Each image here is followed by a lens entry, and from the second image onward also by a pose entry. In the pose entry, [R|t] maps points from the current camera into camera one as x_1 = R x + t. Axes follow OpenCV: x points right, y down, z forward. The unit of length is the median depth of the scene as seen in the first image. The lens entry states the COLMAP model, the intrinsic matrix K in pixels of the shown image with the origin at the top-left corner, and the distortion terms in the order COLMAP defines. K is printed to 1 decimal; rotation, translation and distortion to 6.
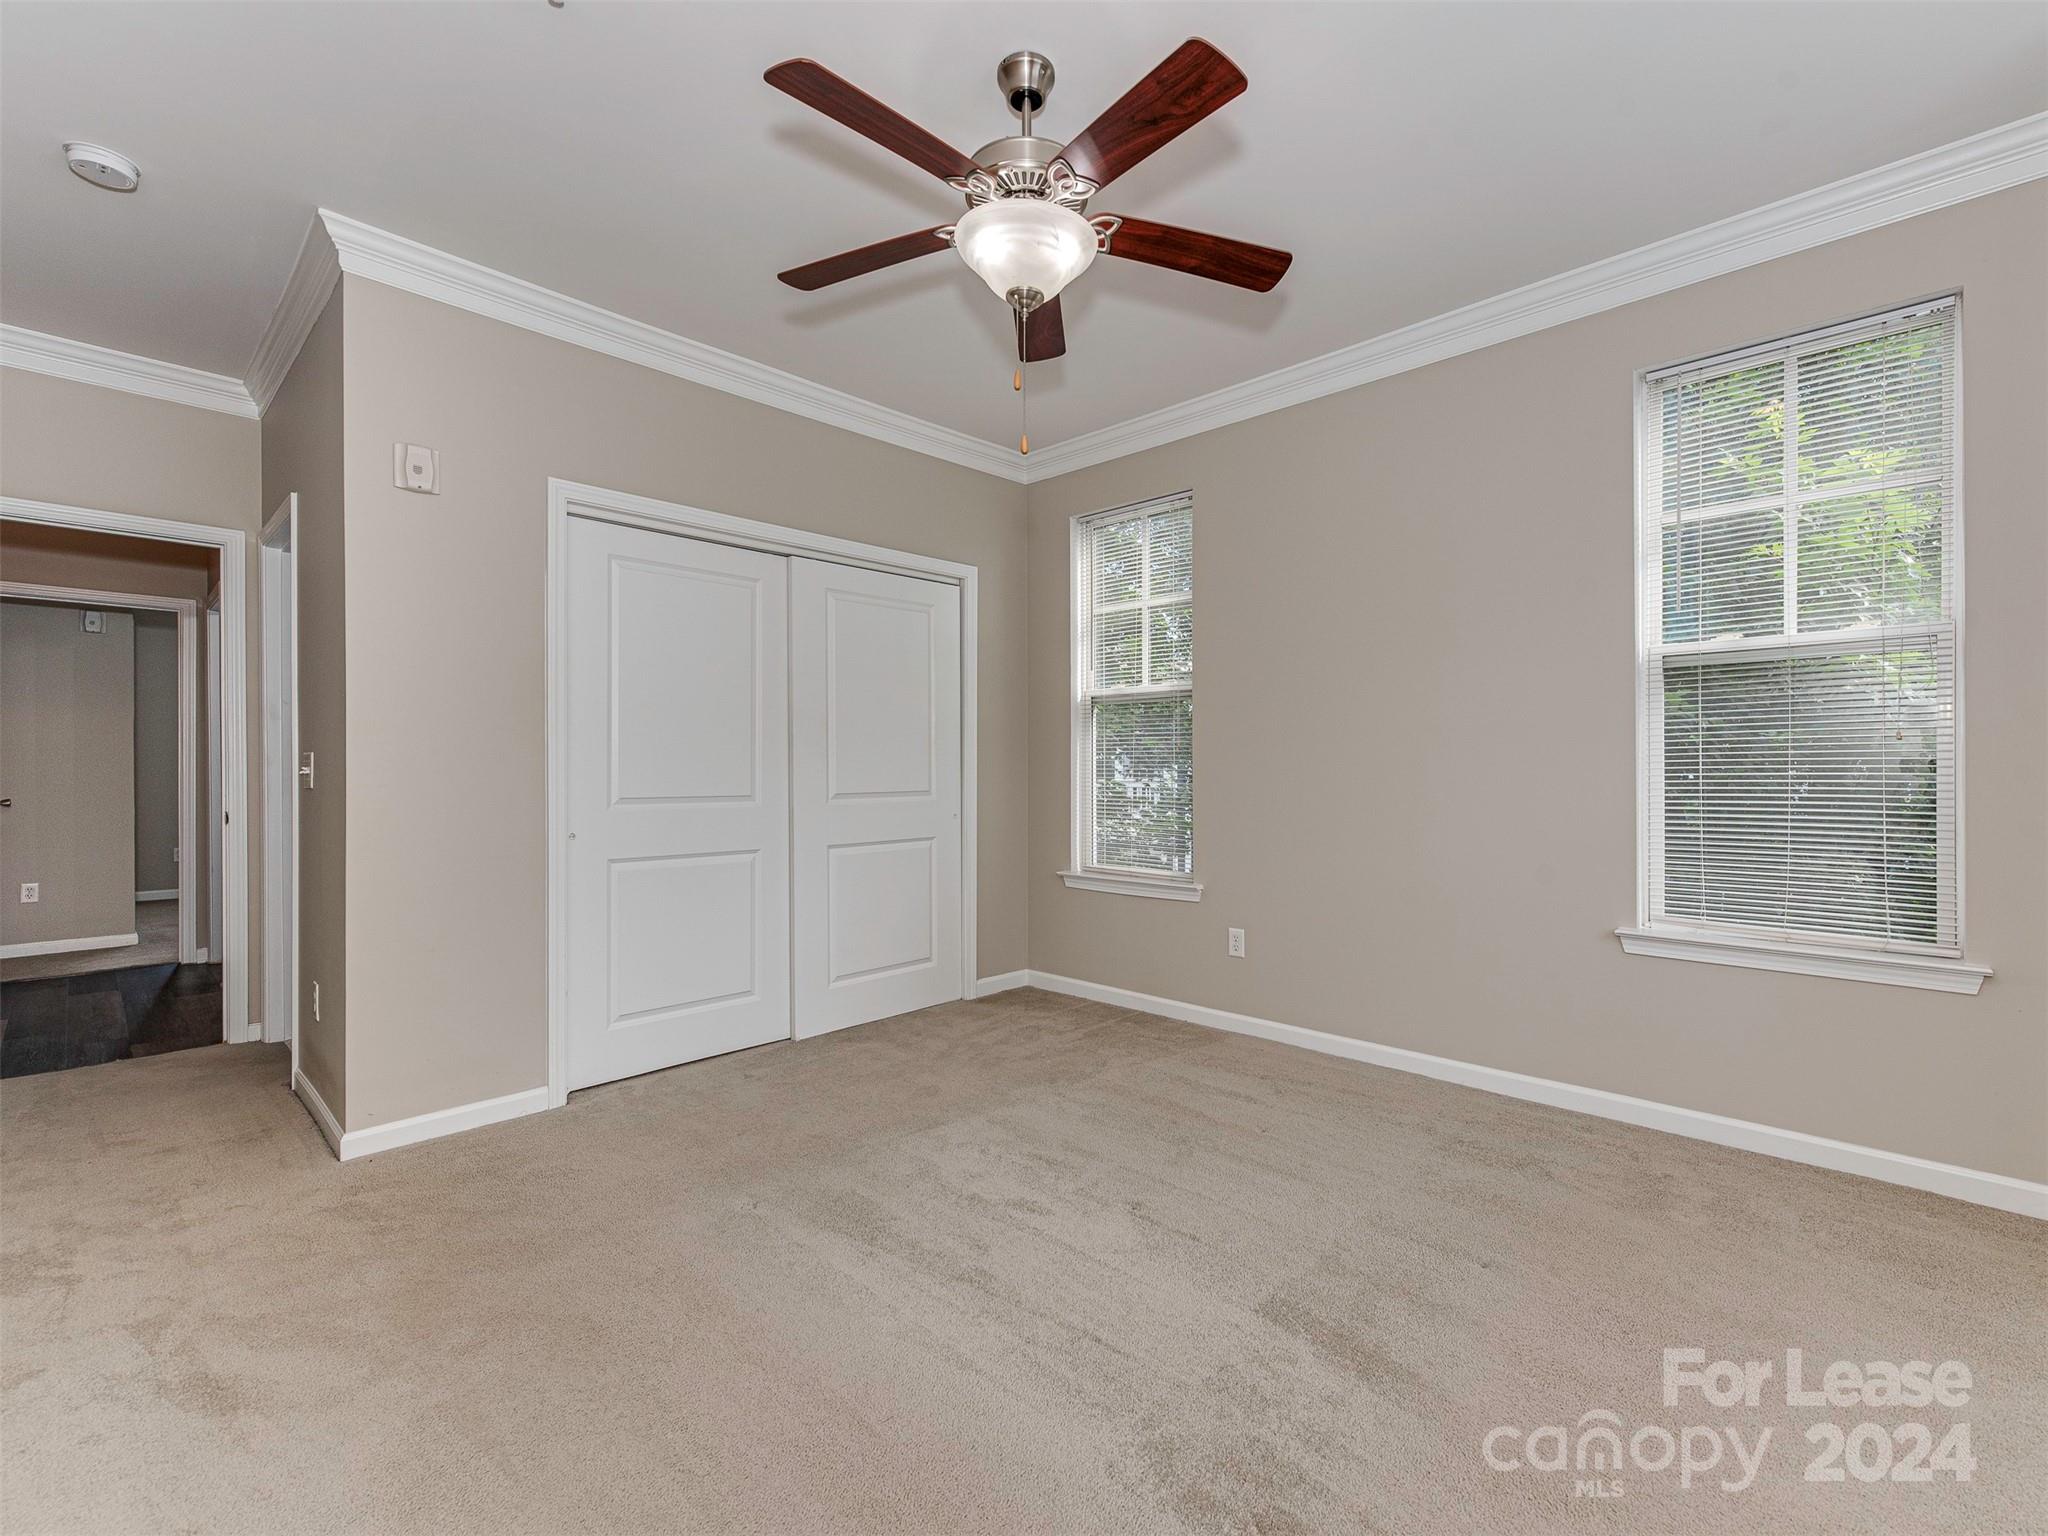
lens RADIAL K [[923.5, 0, 1021.8], [0, 923.5, 763.3], [0, 0, 1]] dist [0.000145, -0.000992]
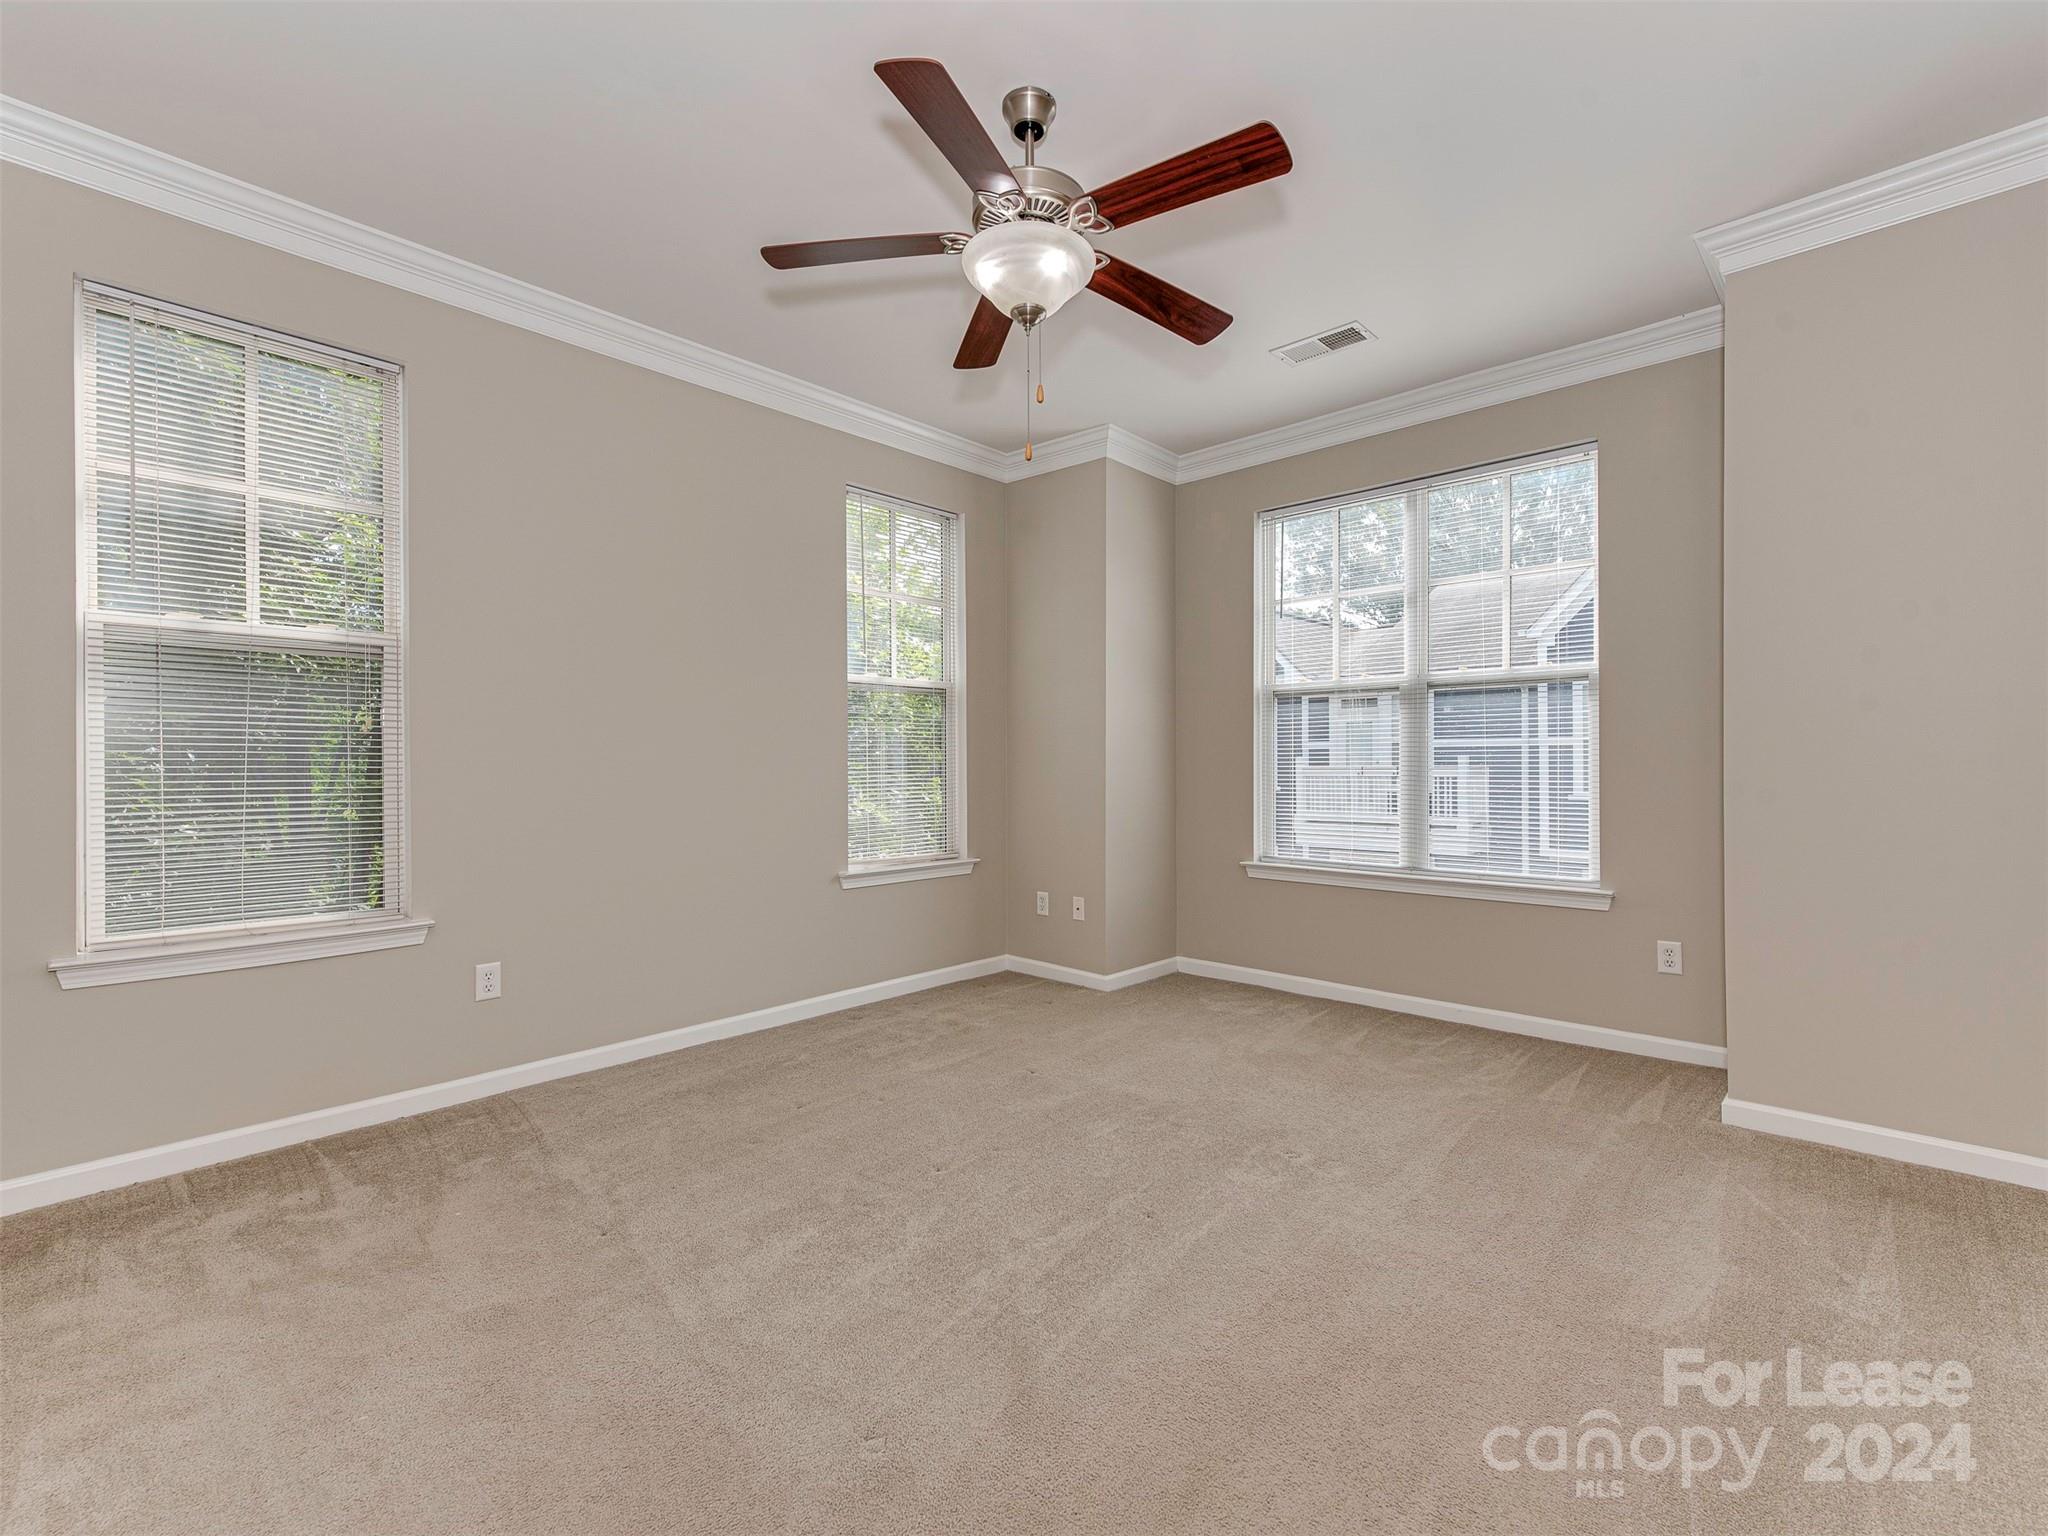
lens RADIAL K [[923.5, 0, 1021.7], [0, 923.5, 763.4], [0, 0, 1]] dist [0.000145, -0.000992]
pose [[0.001893, -0.009252, 0.999955, -0.485442], [0.003007, 0.999953, 0.009246, 0.005145], [-0.999994, 0.002990, 0.001920, 0.489872]]
